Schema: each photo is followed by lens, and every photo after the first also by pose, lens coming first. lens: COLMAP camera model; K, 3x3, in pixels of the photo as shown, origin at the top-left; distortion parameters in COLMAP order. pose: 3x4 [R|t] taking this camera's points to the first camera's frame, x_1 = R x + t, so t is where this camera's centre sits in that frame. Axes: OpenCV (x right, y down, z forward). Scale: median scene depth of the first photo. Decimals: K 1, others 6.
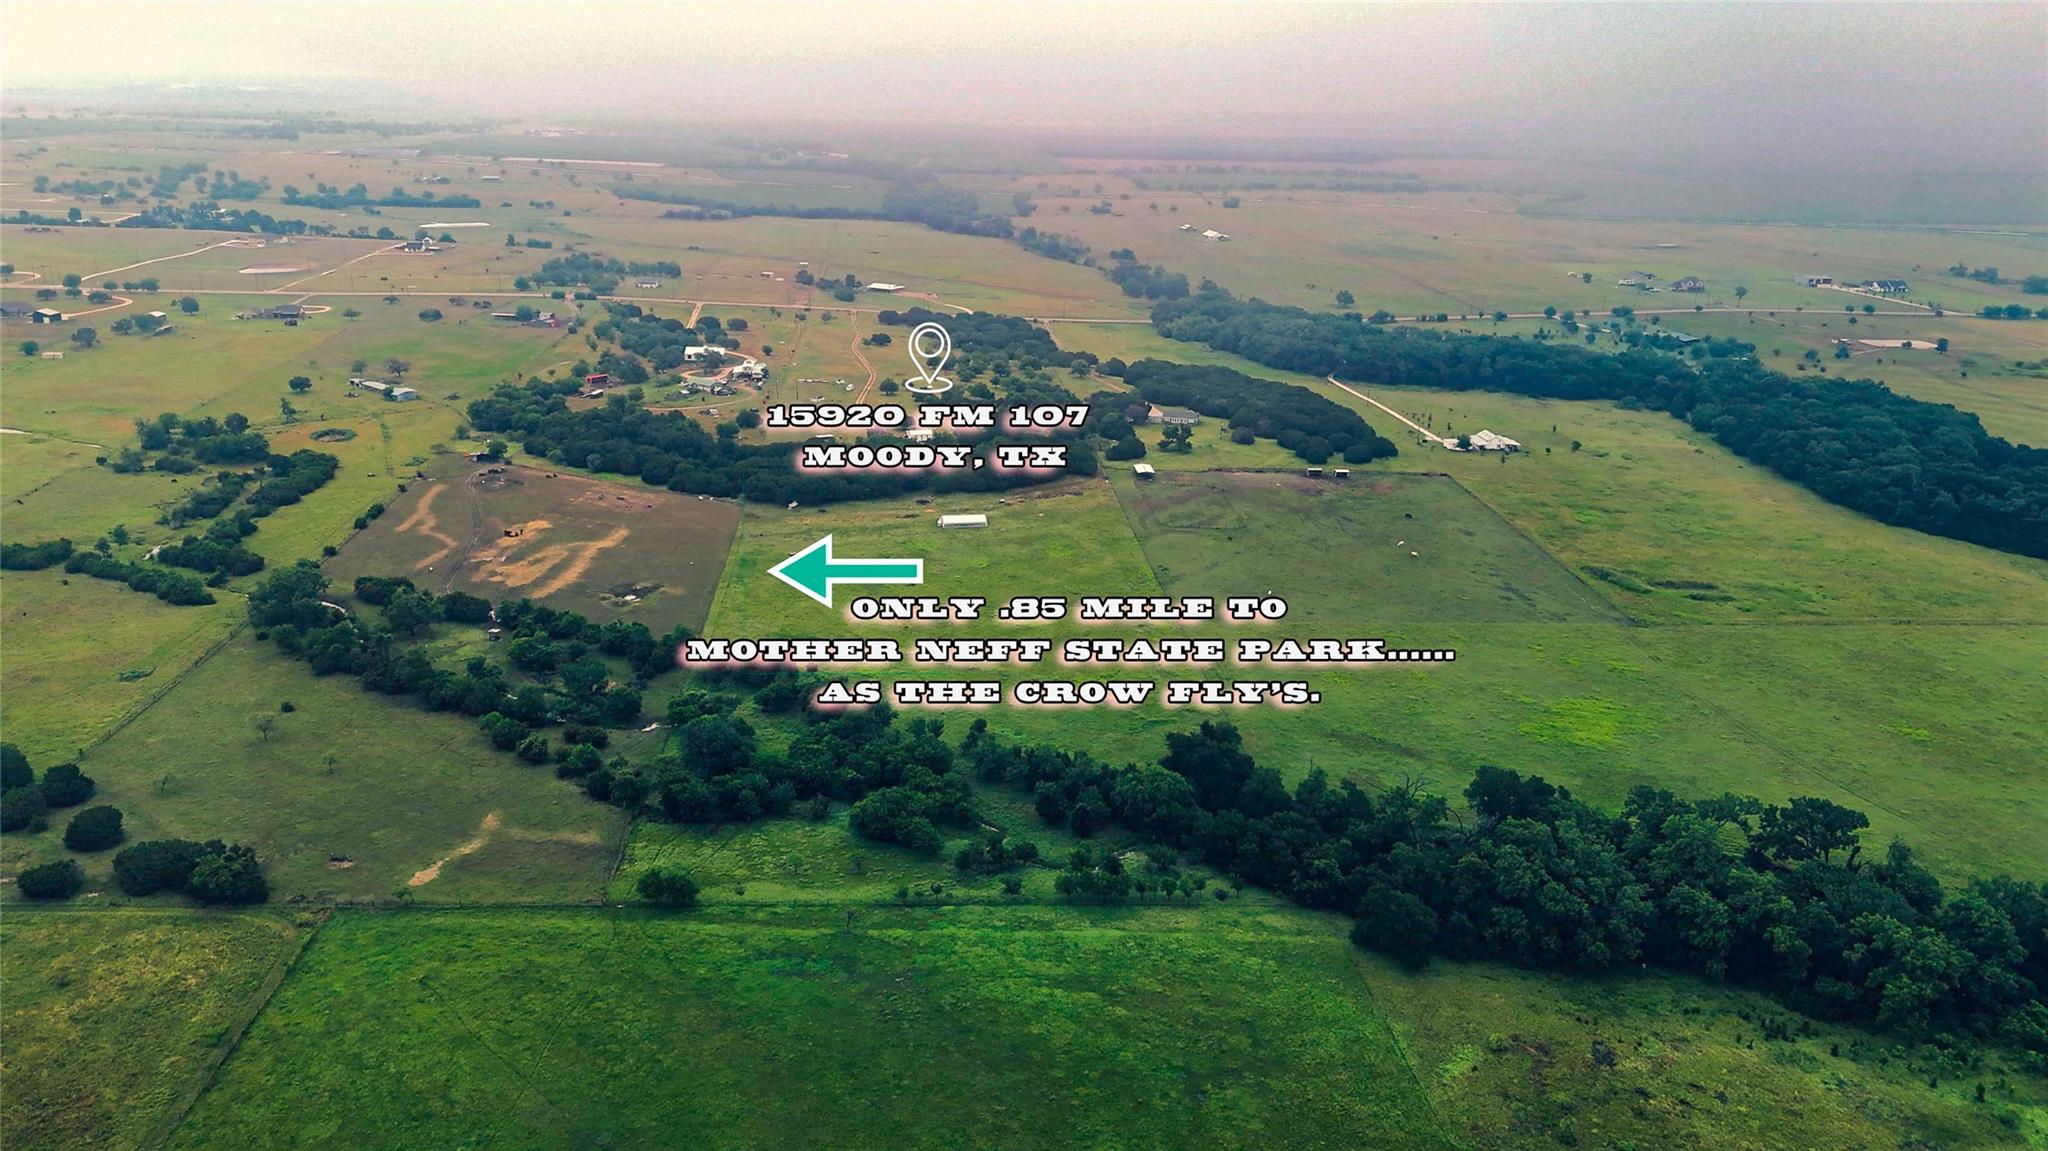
lens RADIAL K [[1512.6, 0, 1022.6], [0, 1512.6, 525.8], [0, 0, 1]] dist [0.075708, -0.083937]
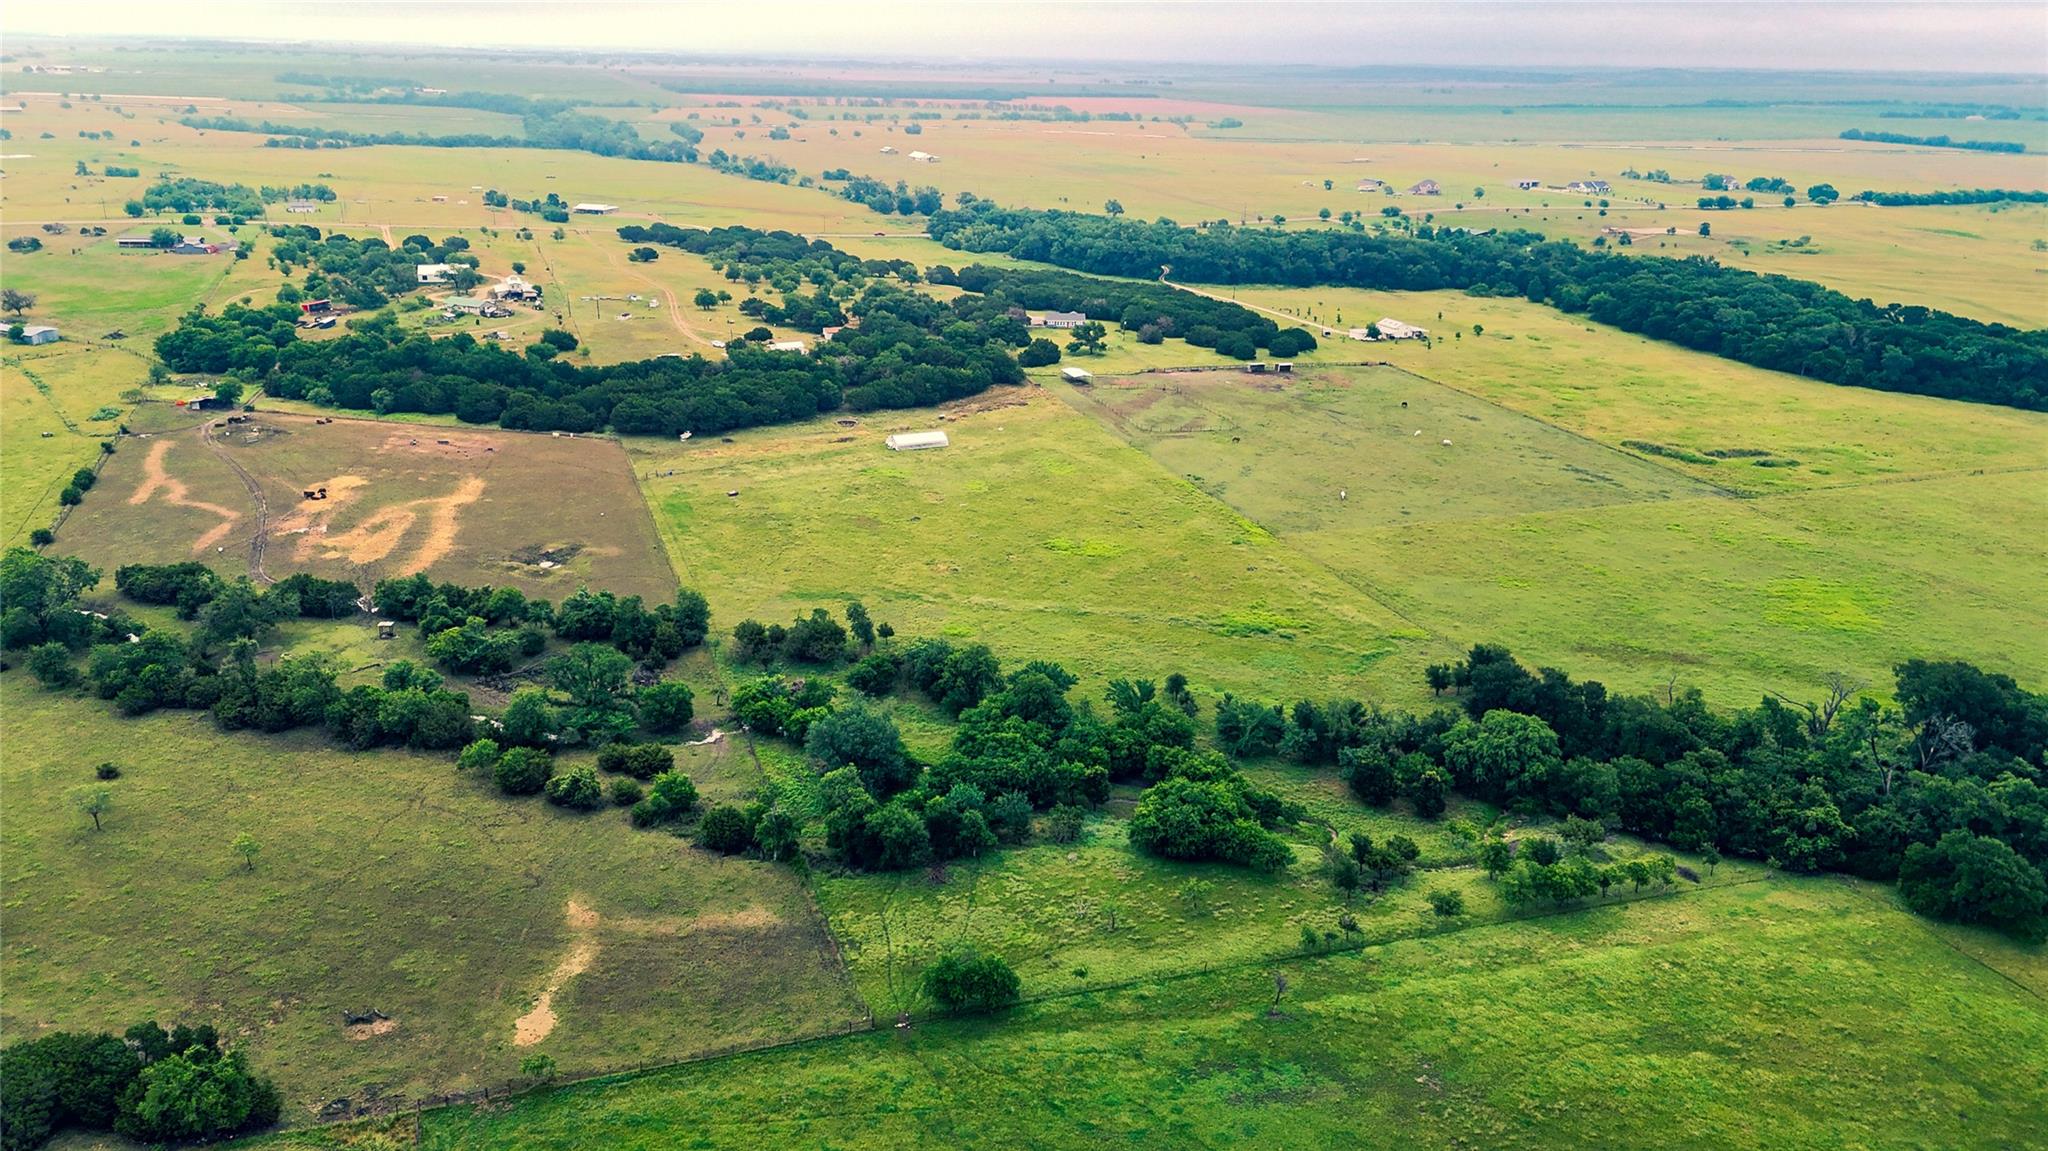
lens RADIAL K [[1512.6, 0, 1022.6], [0, 1512.6, 525.8], [0, 0, 1]] dist [0.075708, -0.083937]
pose [[0.963520, -0.079211, 0.255645, -0.192552], [0.072638, 0.996742, 0.035069, 0.017498], [-0.257590, -0.015220, 0.966134, 0.216816]]
